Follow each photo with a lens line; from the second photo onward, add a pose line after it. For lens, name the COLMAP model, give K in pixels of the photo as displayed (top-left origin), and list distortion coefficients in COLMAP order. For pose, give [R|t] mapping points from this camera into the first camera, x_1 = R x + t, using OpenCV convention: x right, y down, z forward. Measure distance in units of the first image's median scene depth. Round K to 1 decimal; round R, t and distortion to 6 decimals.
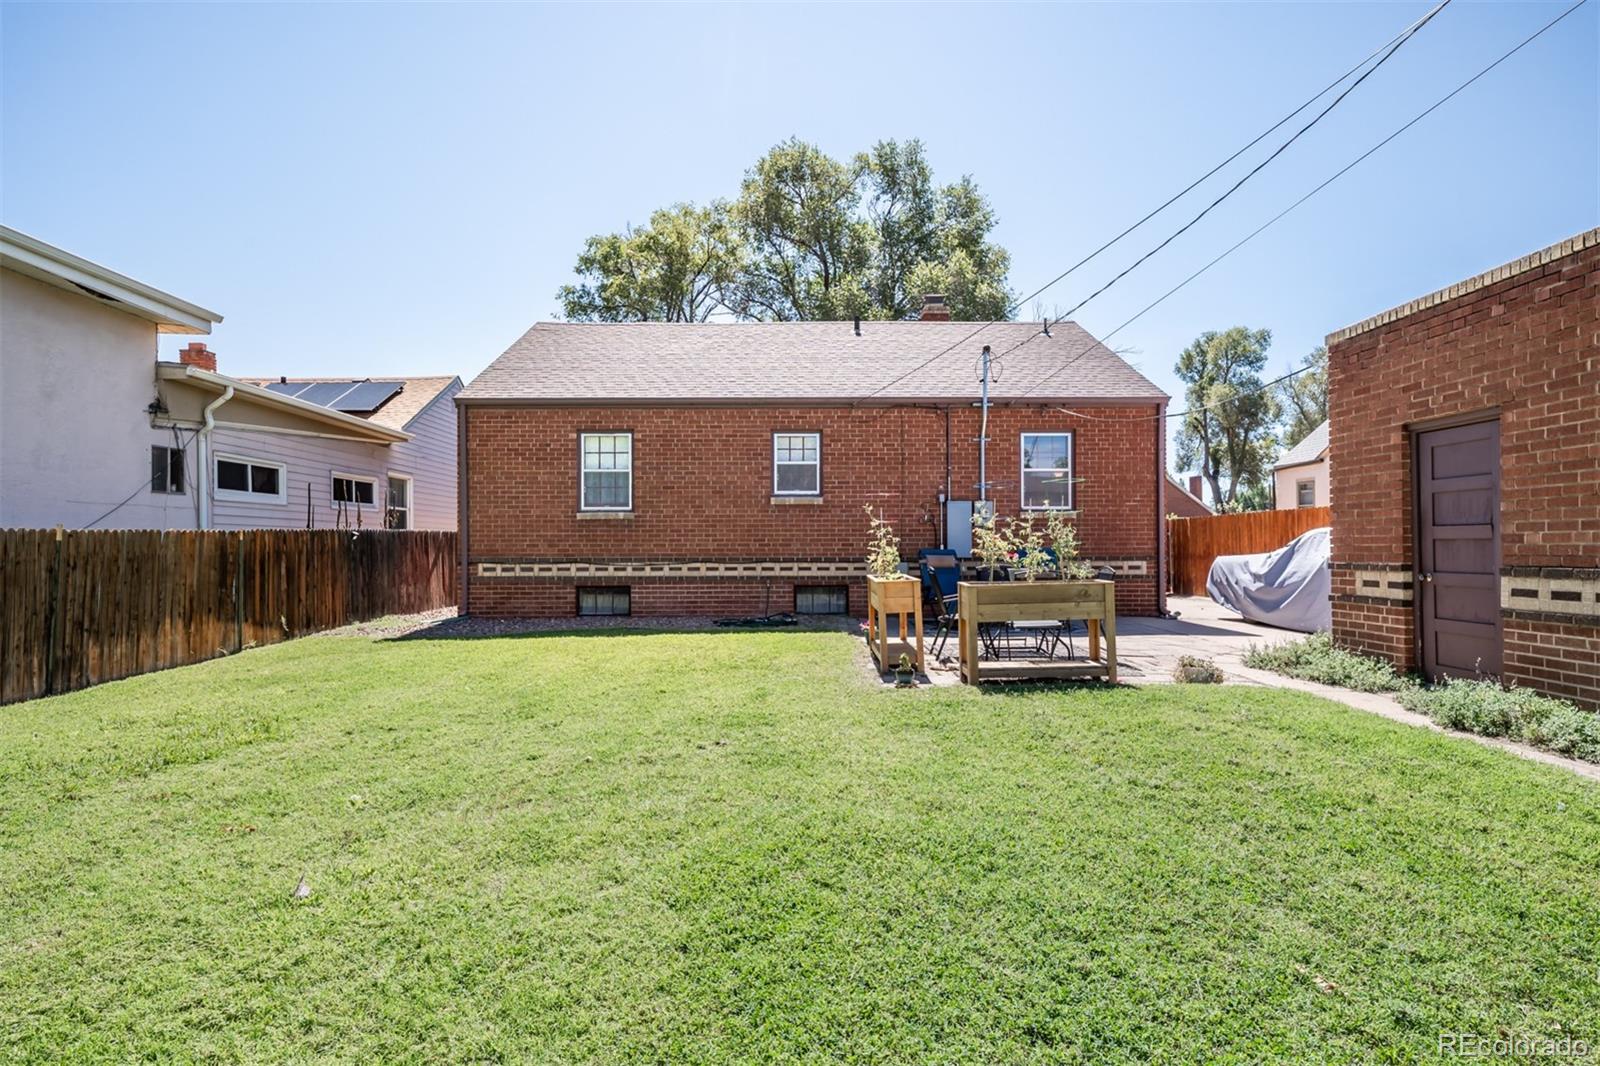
lens RADIAL K [[816.1, 0, 797.5], [0, 816.1, 538.0], [0, 0, 1]] dist [0.015156, 0.000703]
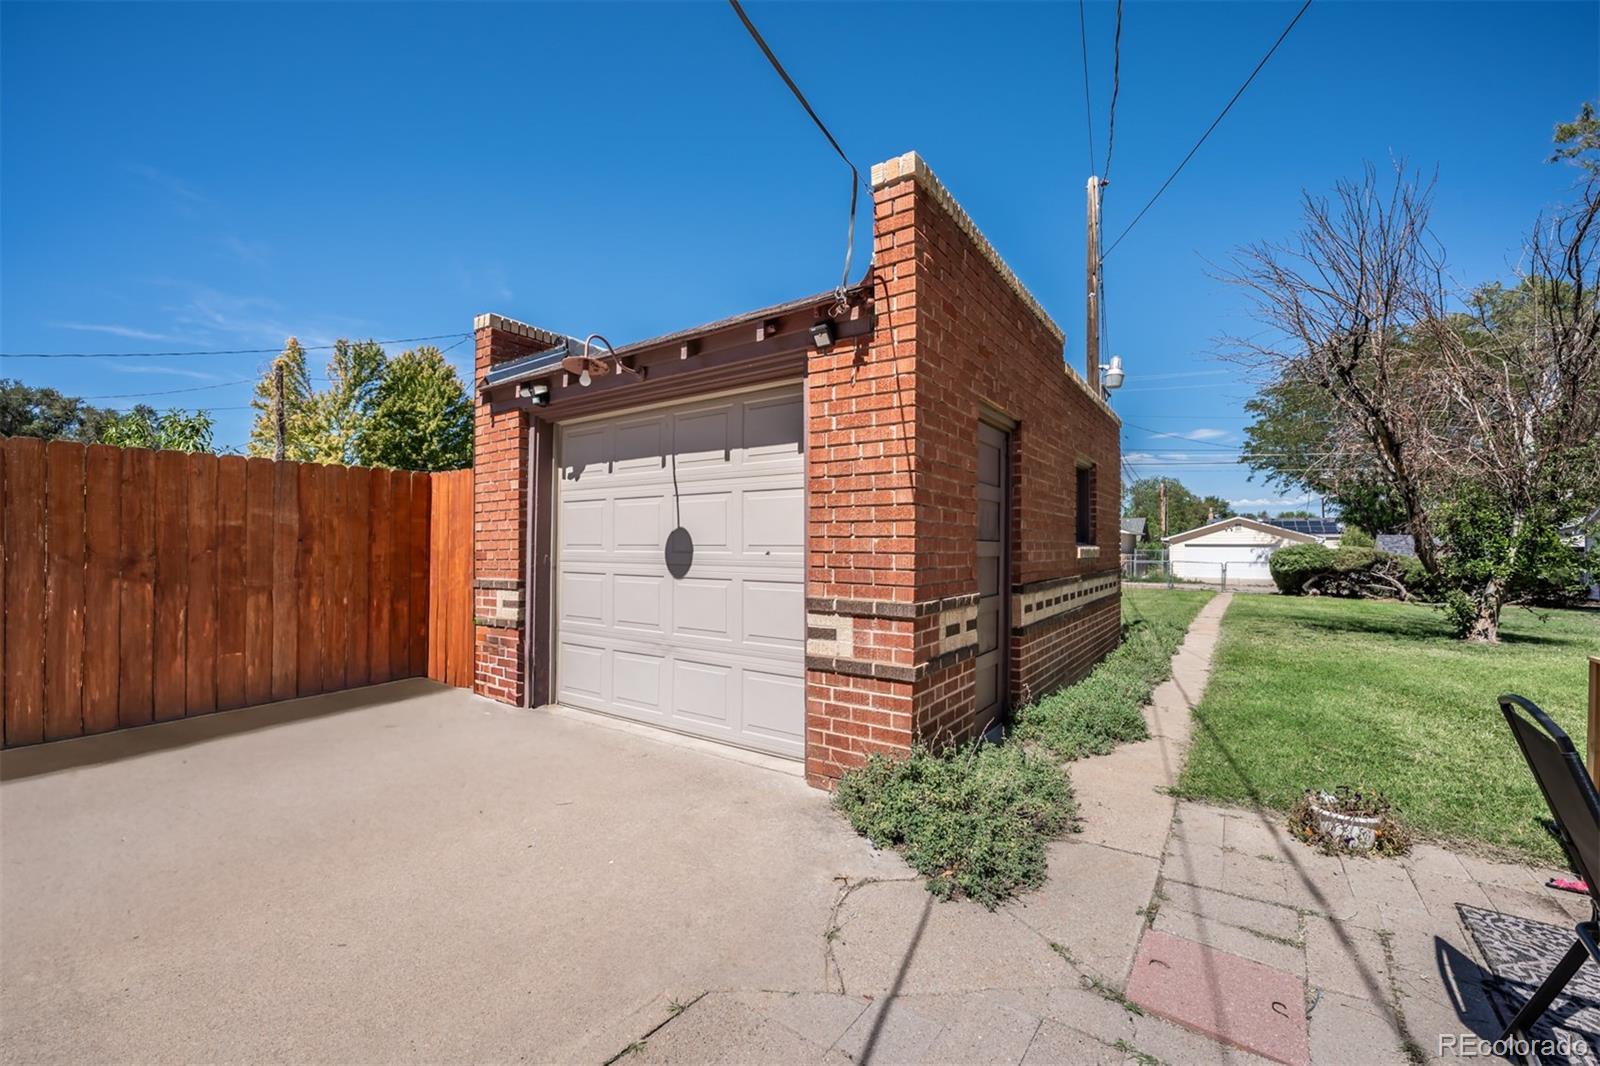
lens RADIAL K [[639.5, 0, 796.7], [0, 639.5, 540.0], [0, 0, 1]] dist [-0.013734, 0.000519]
pose [[-0.816917, 0.006041, 0.576723, 0.282515], [-0.008467, 0.999712, -0.022464, 0.000056], [-0.576693, -0.023234, -0.816631, 0.798059]]
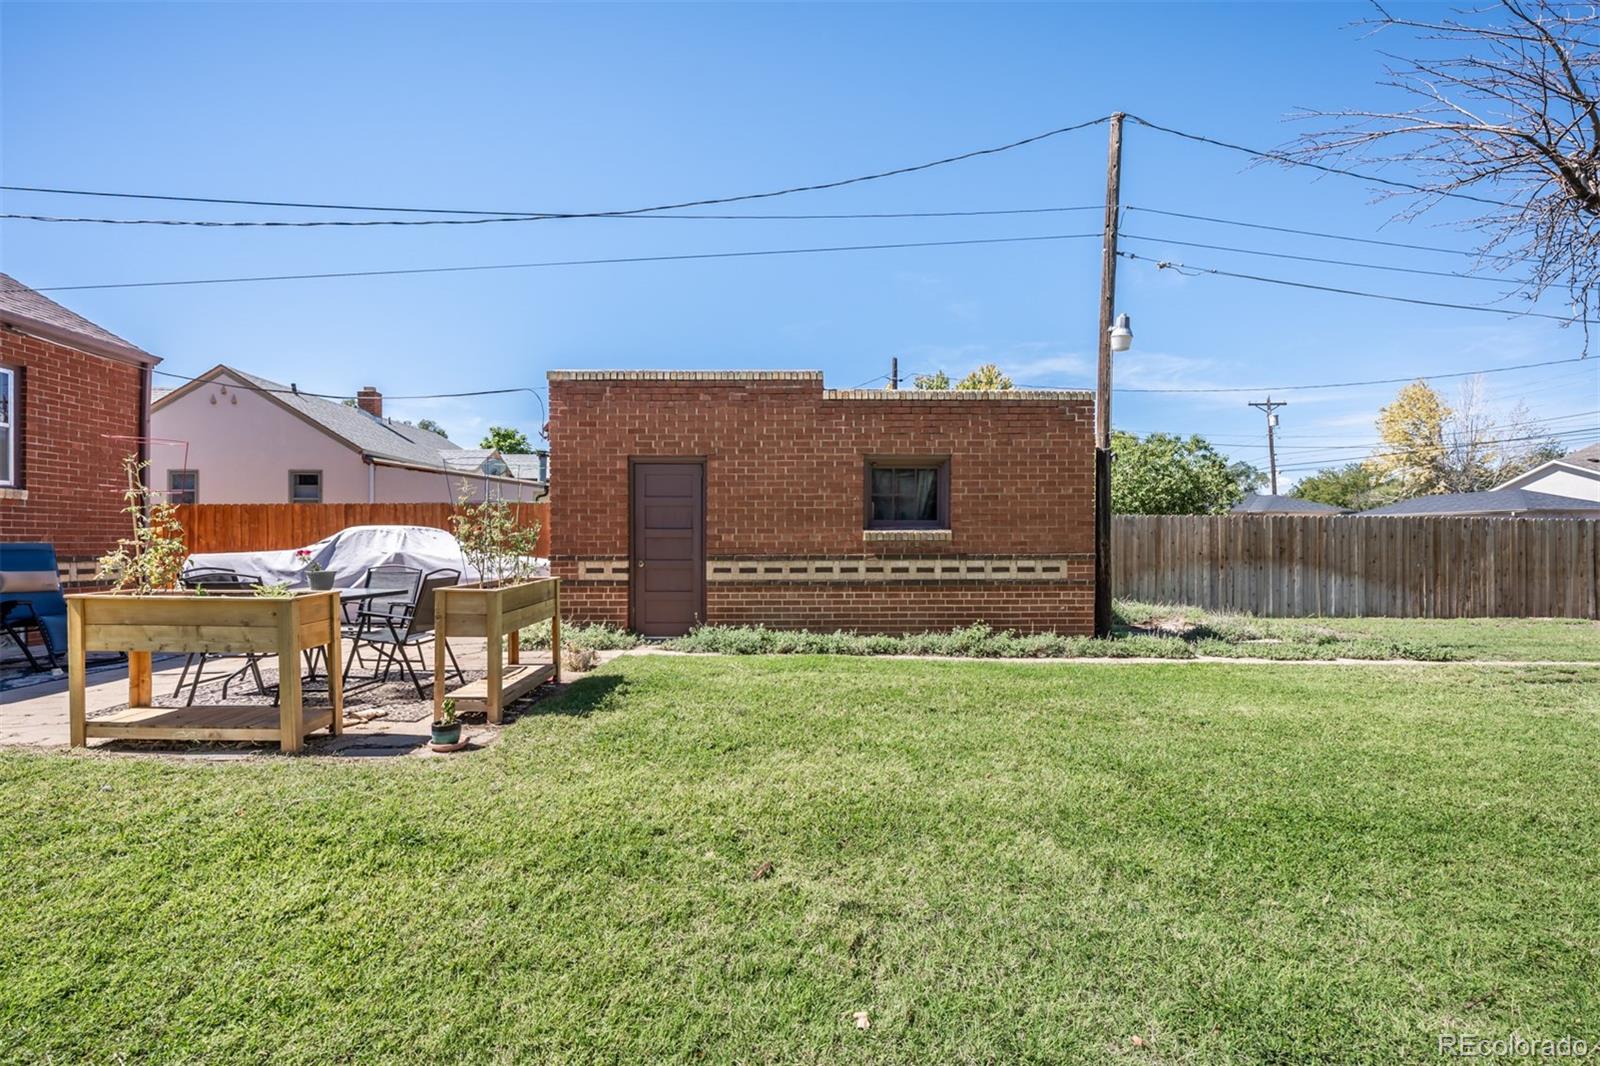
lens RADIAL K [[685.7, 0, 803.8], [0, 685.7, 545.8], [0, 0, 1]] dist [-0.008512, -0.000200]
pose [[-0.013543, 0.001685, 0.999907, -0.226418], [-0.011218, 0.999935, -0.001837, 0.007518], [-0.999845, -0.011242, -0.013524, 0.370088]]
